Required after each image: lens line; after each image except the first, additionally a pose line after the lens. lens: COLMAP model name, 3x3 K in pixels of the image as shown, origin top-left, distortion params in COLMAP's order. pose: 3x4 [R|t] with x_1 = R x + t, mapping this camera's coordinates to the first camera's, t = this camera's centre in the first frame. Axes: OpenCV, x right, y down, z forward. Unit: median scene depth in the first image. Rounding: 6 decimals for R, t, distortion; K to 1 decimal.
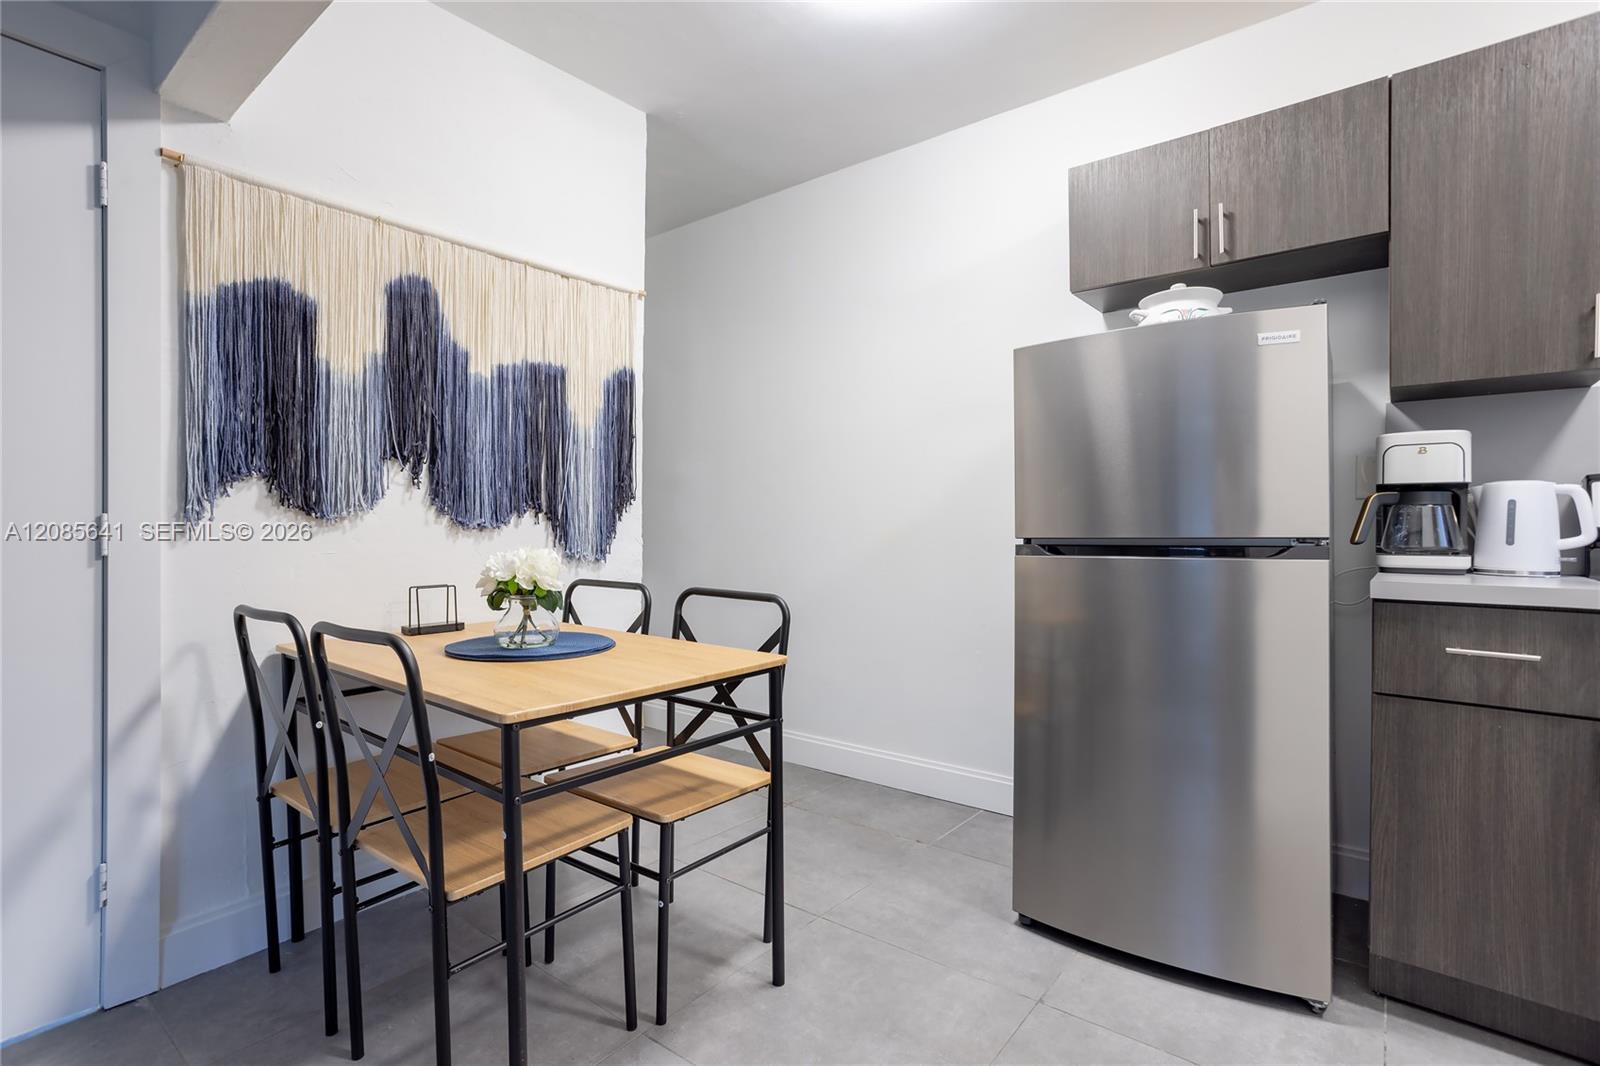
lens RADIAL K [[760.3, 0, 804.1], [0, 760.3, 528.5], [0, 0, 1]] dist [-0.055532, 0.028269]
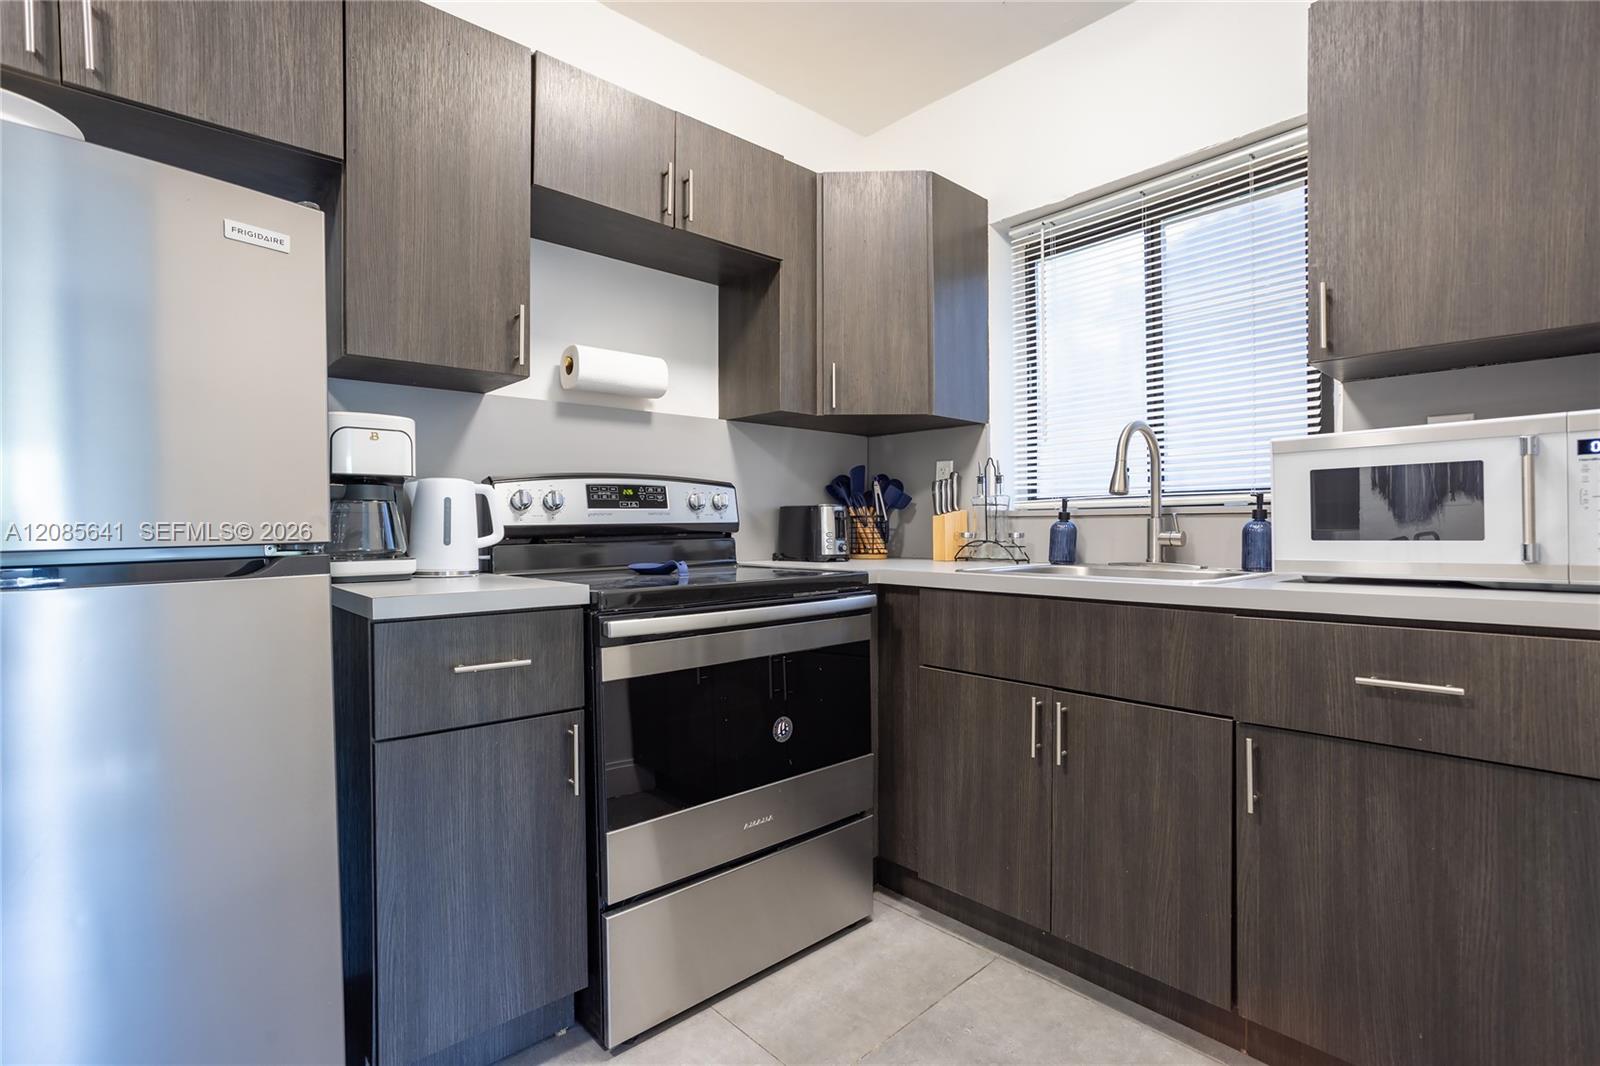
lens RADIAL K [[760.3, 0, 804.1], [0, 760.3, 528.5], [0, 0, 1]] dist [-0.055532, 0.028269]
pose [[0.140499, -0.008663, 0.990043, 0.057738], [0.007766, 0.999941, 0.007648, -0.002861], [-0.990050, 0.006614, 0.140558, 0.404485]]
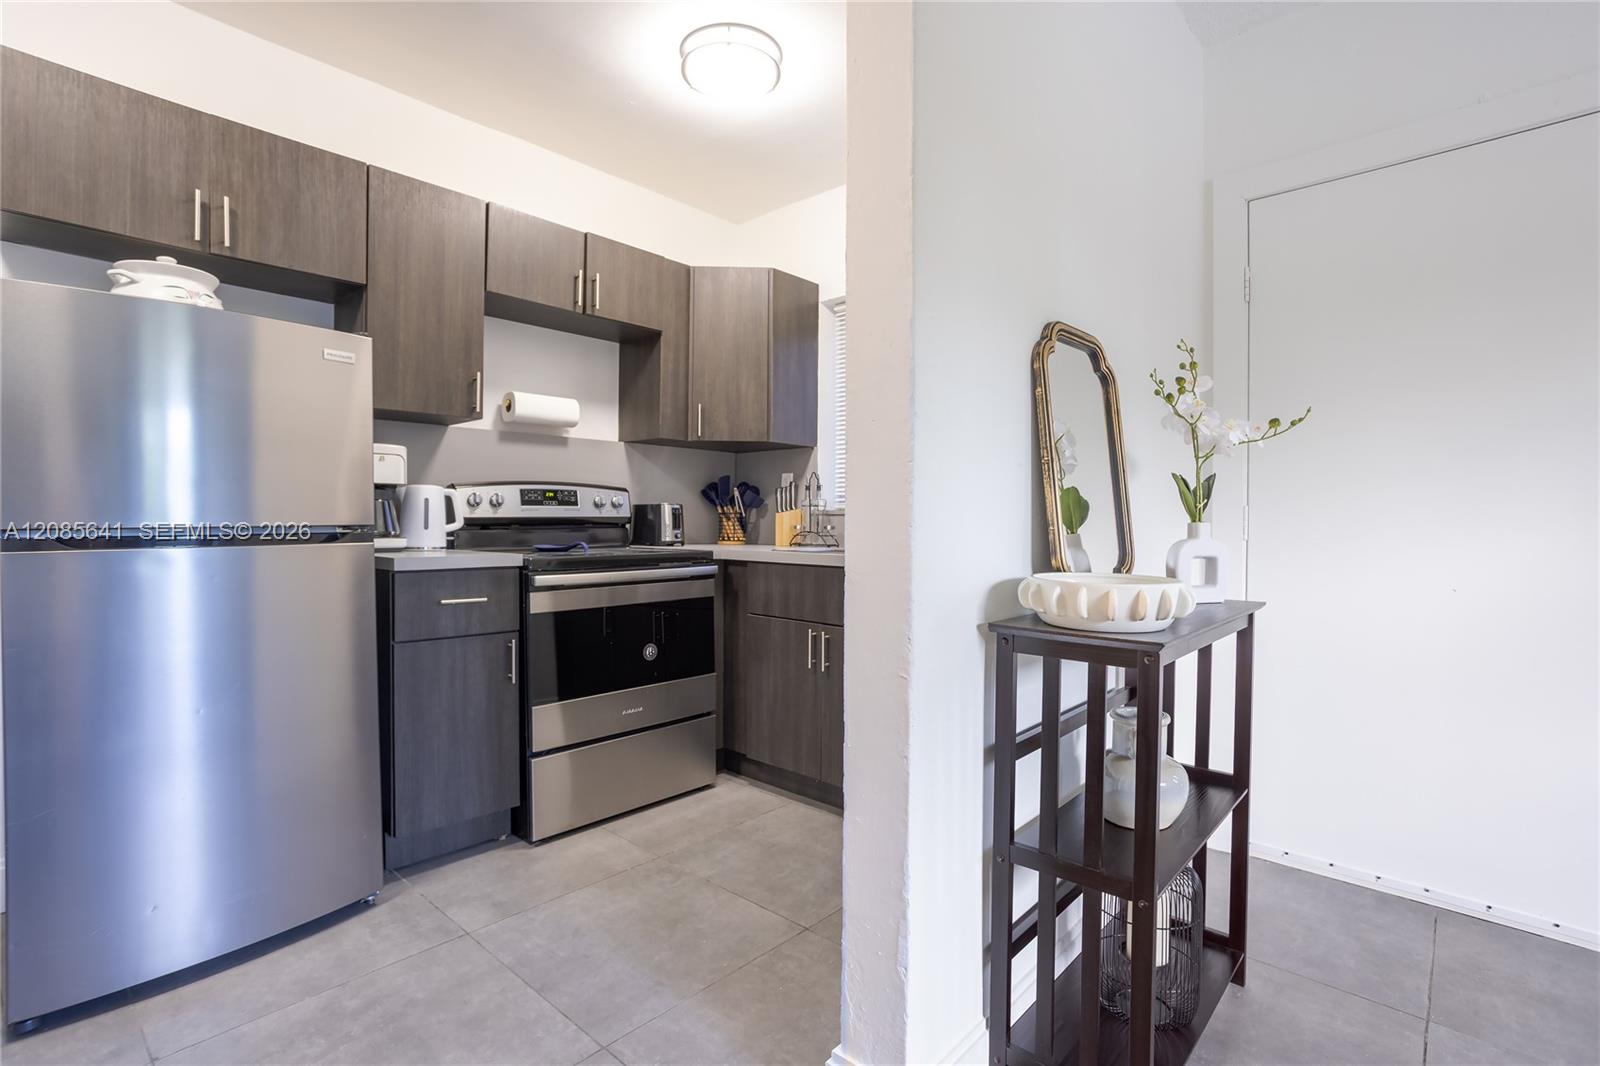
lens RADIAL K [[760.3, 0, 804.1], [0, 760.3, 528.5], [0, 0, 1]] dist [-0.055532, 0.028269]
pose [[0.053332, -0.013873, 0.998480, -0.469582], [-0.002898, 0.999897, 0.014048, -0.002351], [-0.998573, -0.003643, 0.053286, 0.183117]]
